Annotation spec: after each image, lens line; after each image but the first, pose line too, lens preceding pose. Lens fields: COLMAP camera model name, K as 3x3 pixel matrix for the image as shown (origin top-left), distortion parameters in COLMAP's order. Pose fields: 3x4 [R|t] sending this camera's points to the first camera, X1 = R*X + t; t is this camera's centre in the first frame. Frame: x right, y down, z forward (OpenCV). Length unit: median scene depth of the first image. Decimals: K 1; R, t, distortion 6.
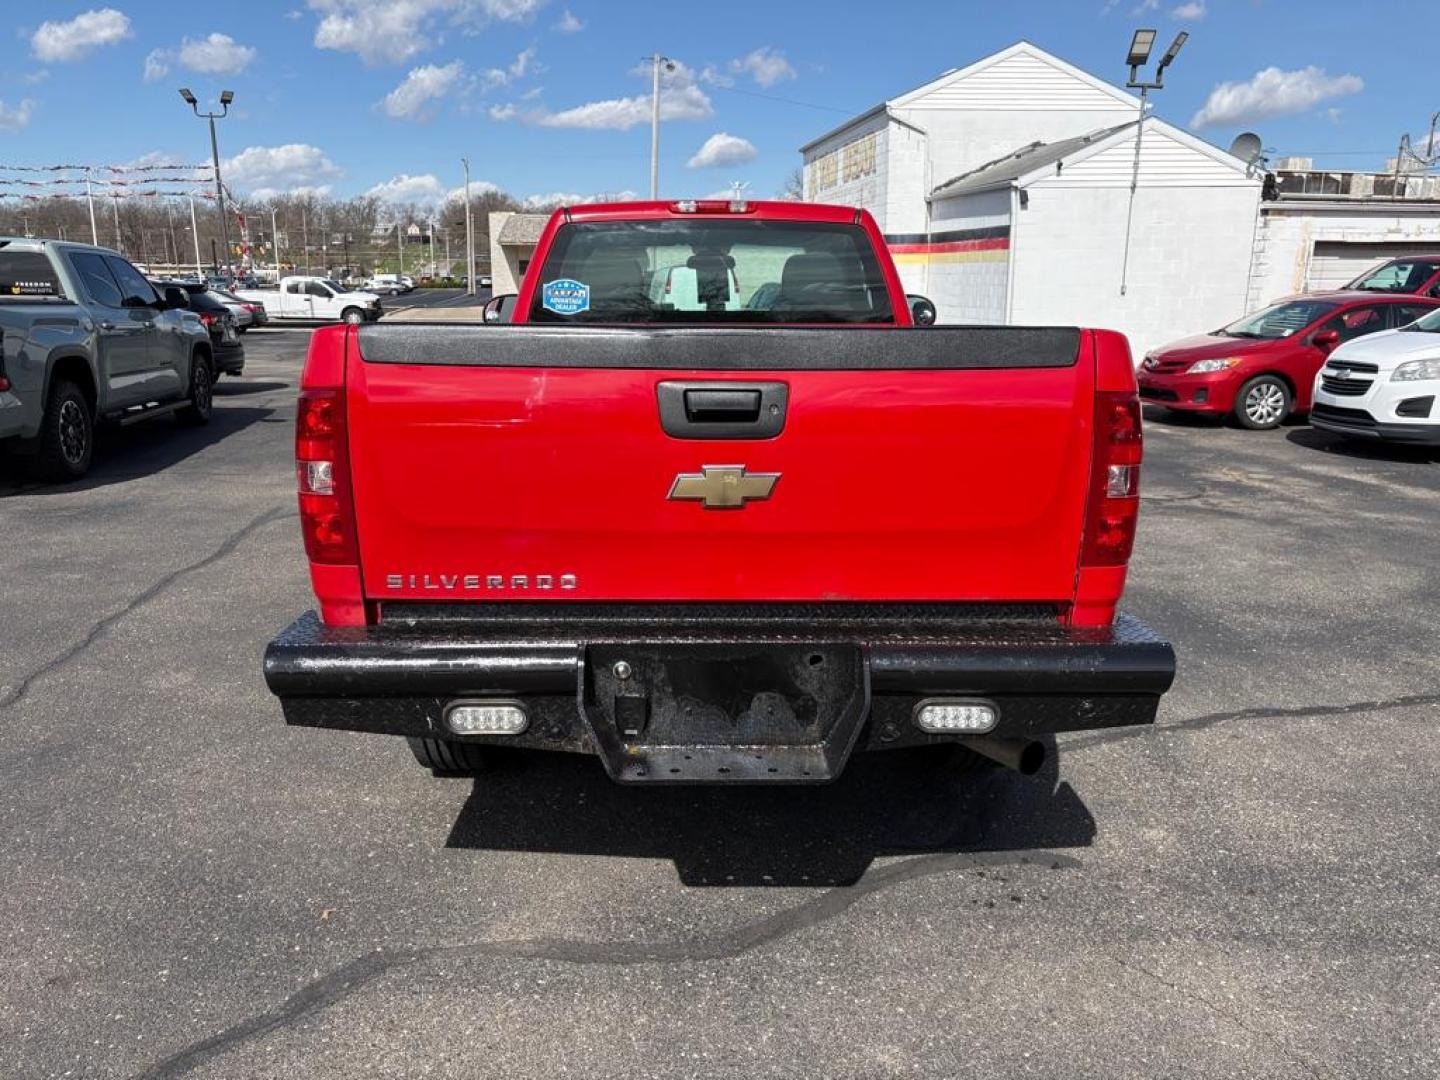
lens RADIAL K [[1121.0, 0, 720.0], [0, 1121.0, 540.0], [0, 0, 1]] dist [0.067167, -0.070663]
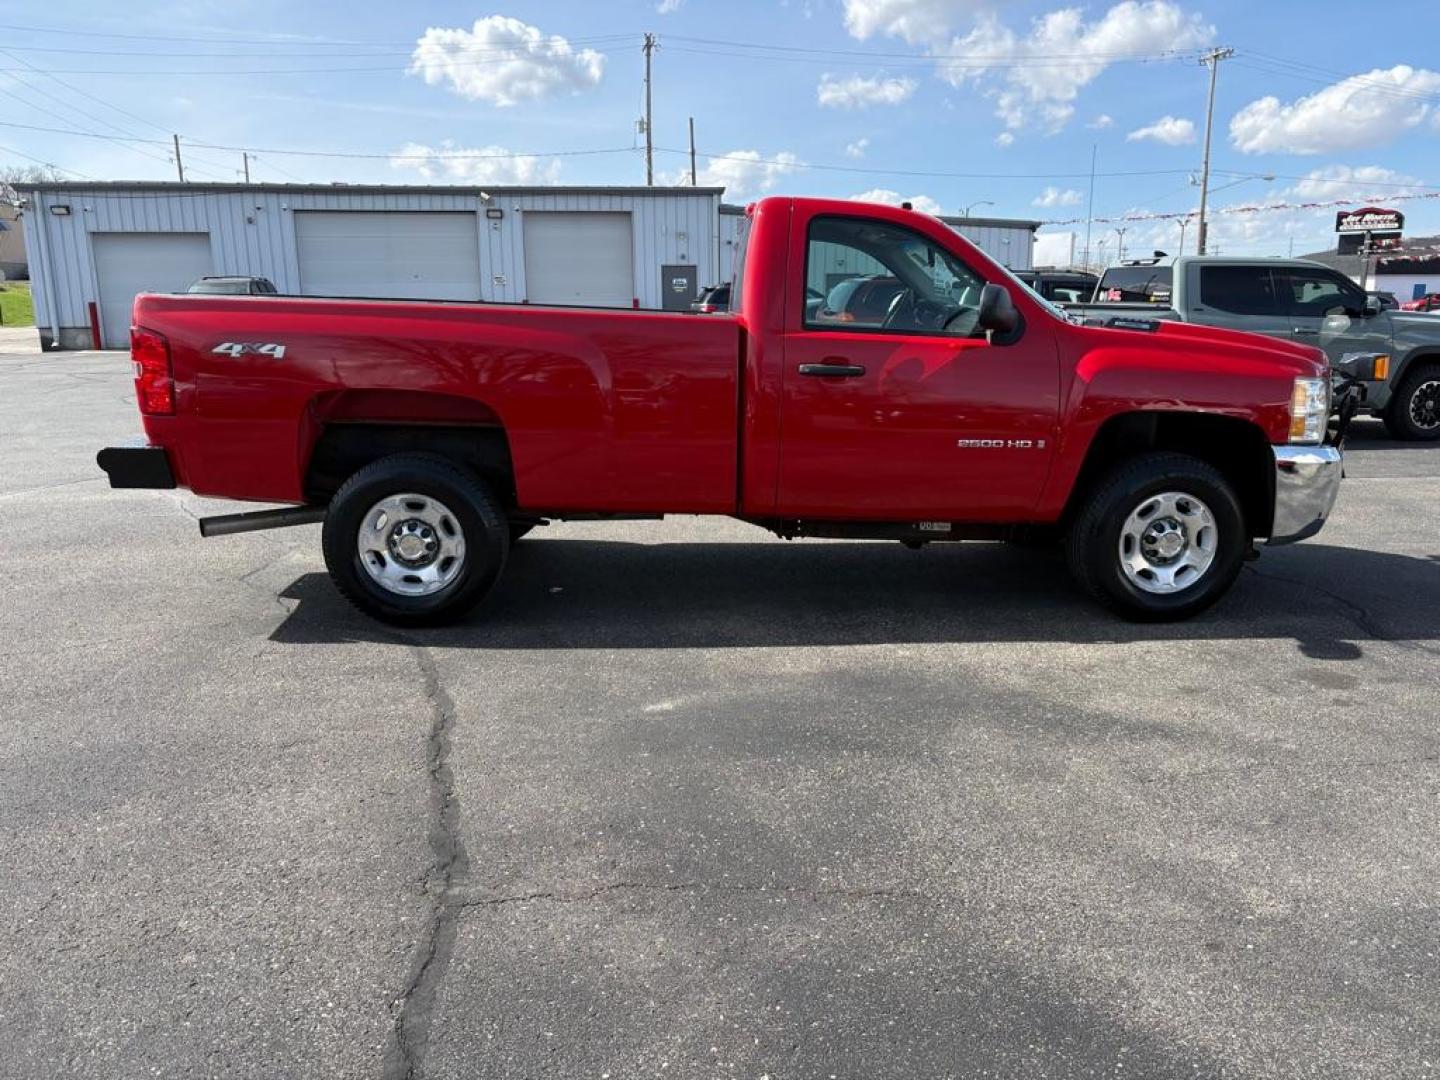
lens RADIAL K [[1116.5, 0, 727.4], [0, 1116.5, 534.6], [0, 0, 1]] dist [0.054631, -0.057529]
pose [[-0.005644, 0.202520, -0.979262, 0.364322], [-0.225282, 0.953845, 0.198562, -0.062872], [0.974277, 0.221730, 0.040241, 0.309114]]
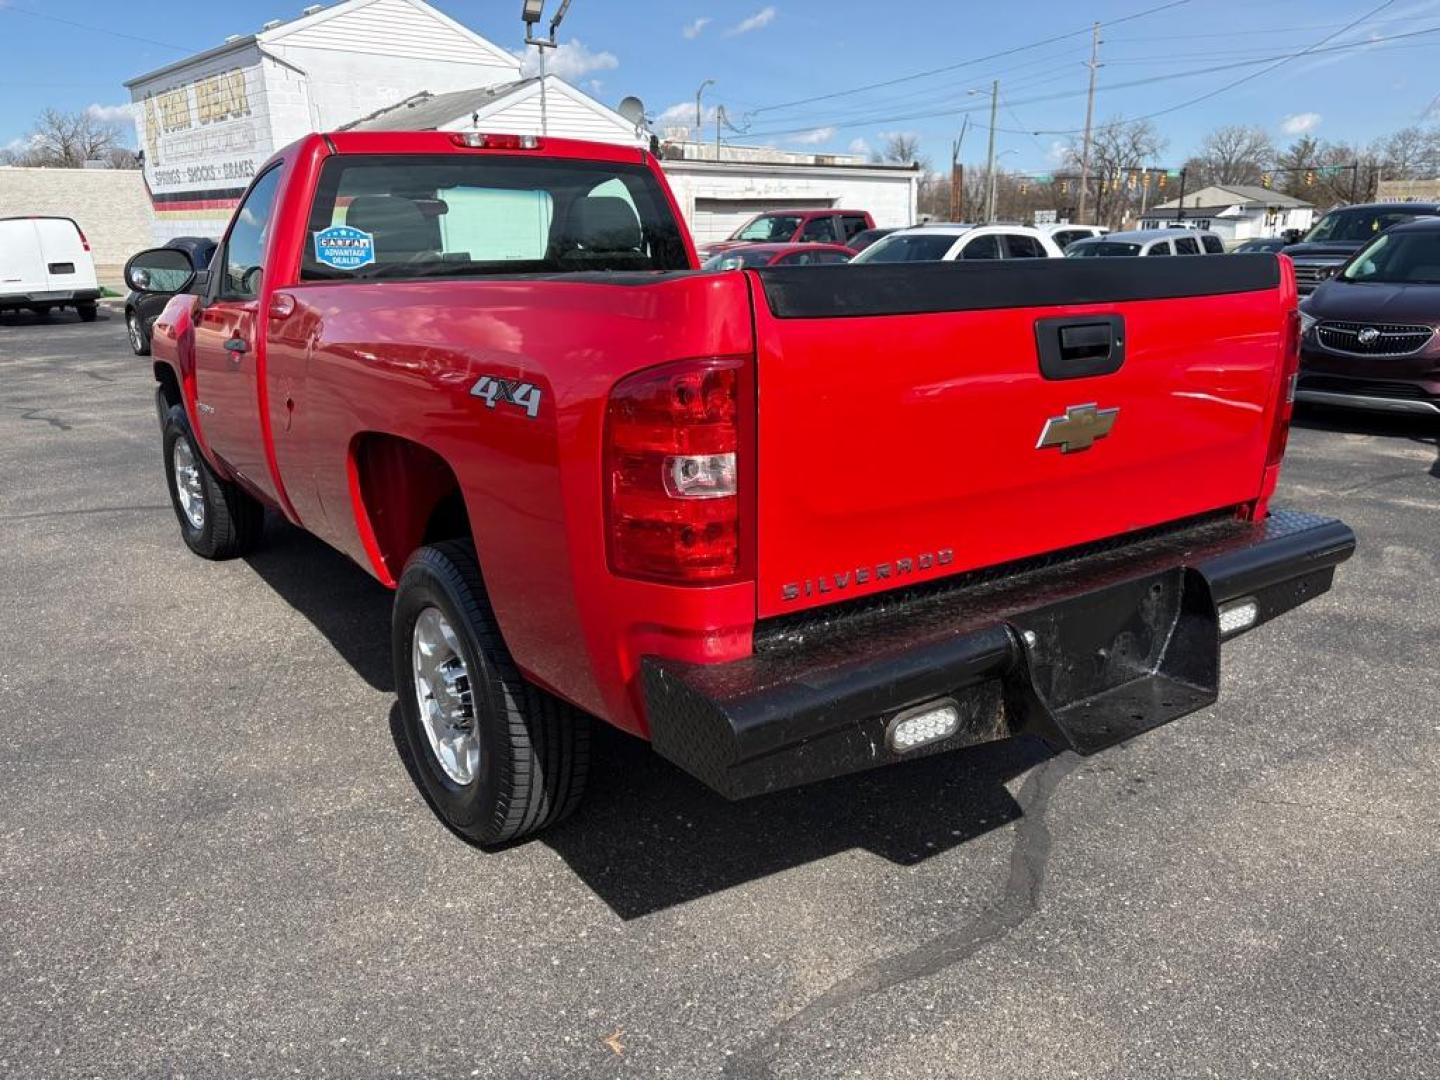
lens RADIAL K [[1116.5, 0, 727.4], [0, 1116.5, 534.6], [0, 0, 1]] dist [0.054631, -0.057529]
pose [[0.822843, -0.159167, 0.545523, -0.117343], [0.141220, 0.987133, 0.075005, -0.010910], [-0.550442, 0.015321, 0.834733, 0.056148]]
